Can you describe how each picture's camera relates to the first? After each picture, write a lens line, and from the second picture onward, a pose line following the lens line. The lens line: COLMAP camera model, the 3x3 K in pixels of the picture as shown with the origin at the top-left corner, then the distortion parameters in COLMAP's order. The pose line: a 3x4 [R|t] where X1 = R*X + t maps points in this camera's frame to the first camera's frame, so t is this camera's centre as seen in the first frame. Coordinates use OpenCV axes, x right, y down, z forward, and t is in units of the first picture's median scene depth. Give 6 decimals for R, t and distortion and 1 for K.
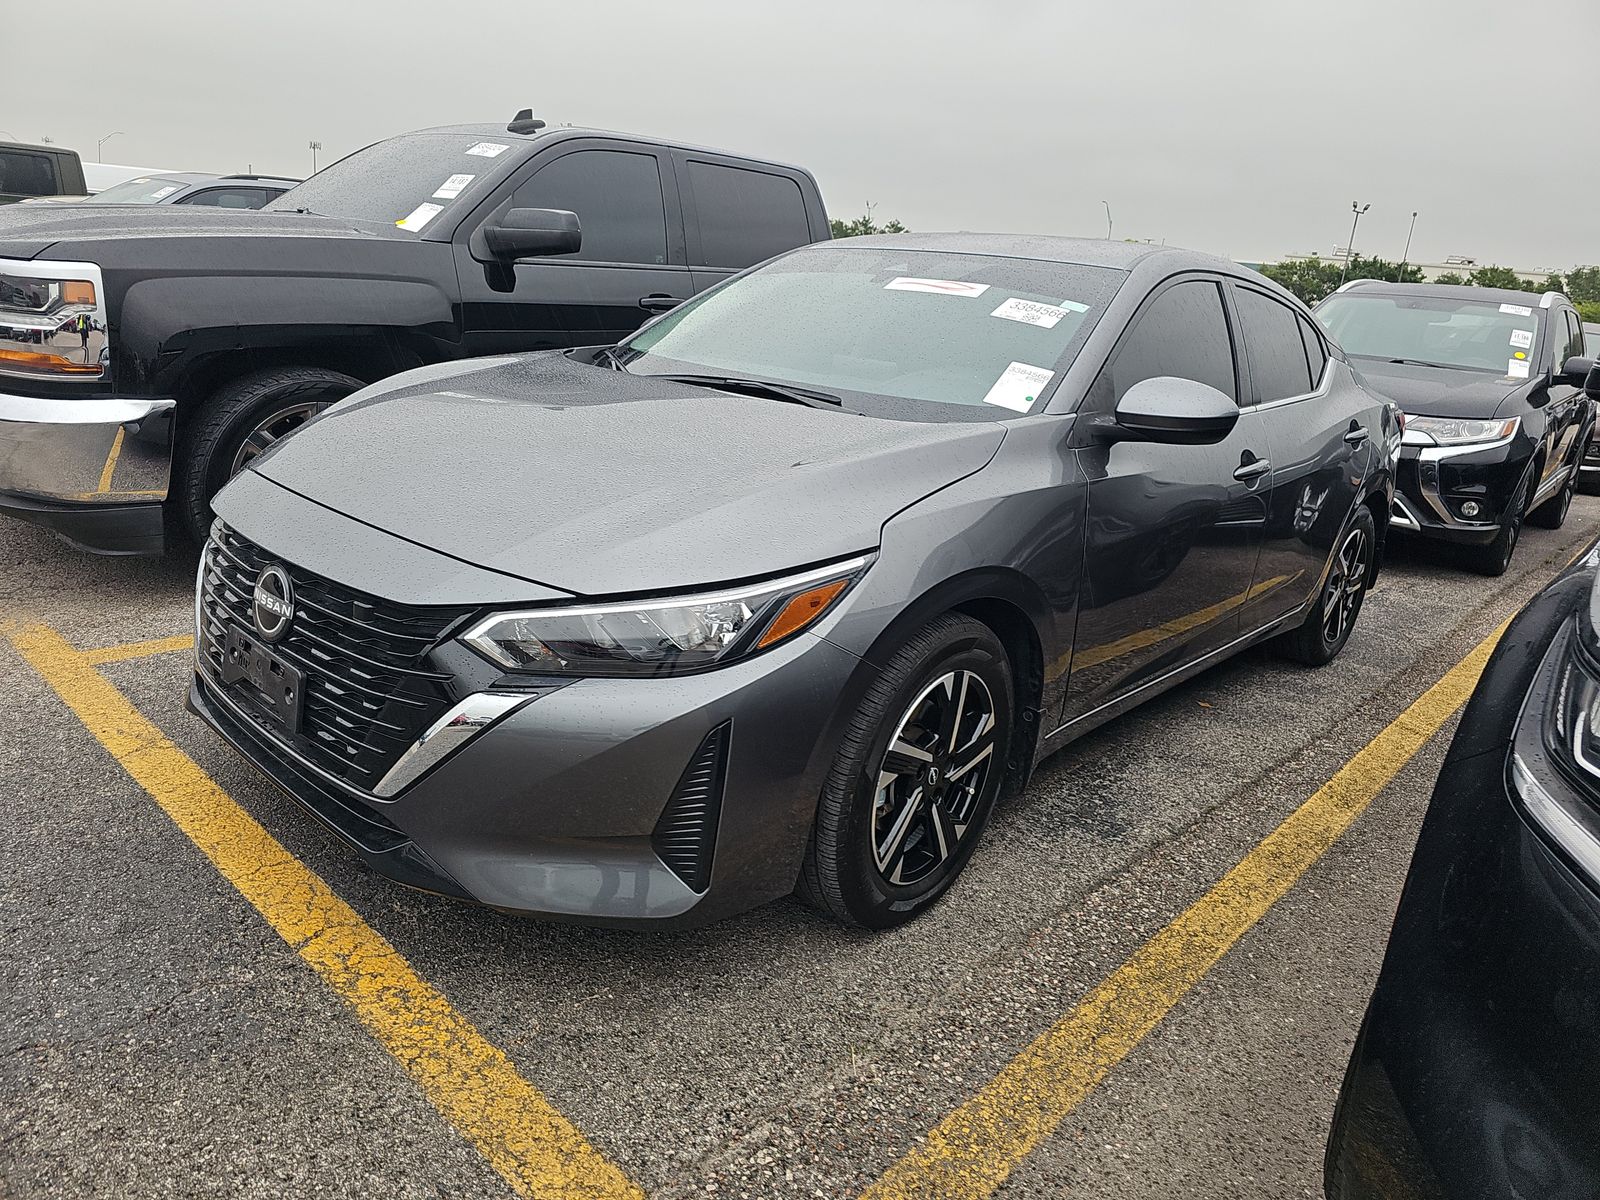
lens RADIAL K [[1051.5, 0, 797.8], [0, 1051.5, 601.8], [0, 0, 1]] dist [0.028710, -0.023172]
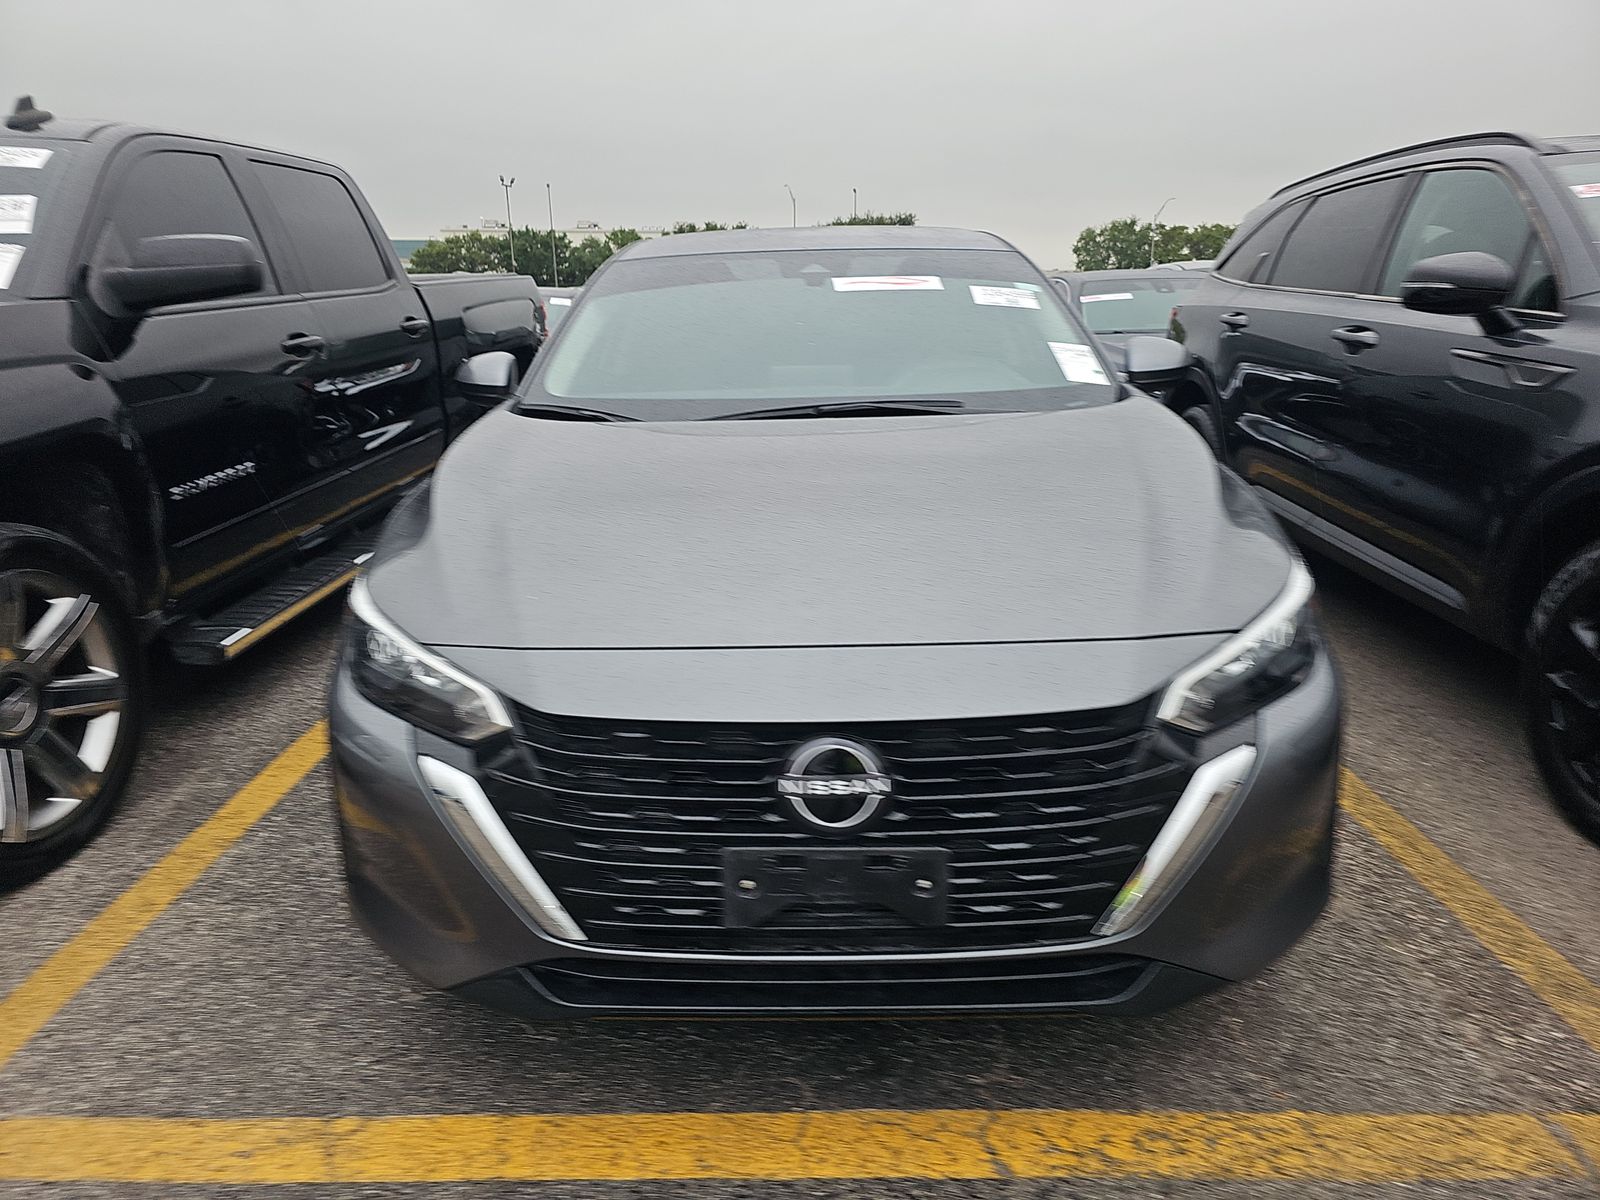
lens RADIAL K [[1051.5, 0, 799.0], [0, 1051.5, 600.0], [0, 0, 1]] dist [0.028710, -0.023172]
pose [[0.740726, -0.285787, 0.607990, -0.693004], [0.275837, 0.954581, 0.112645, -0.161160], [-0.612568, 0.084266, 0.785913, 0.313708]]
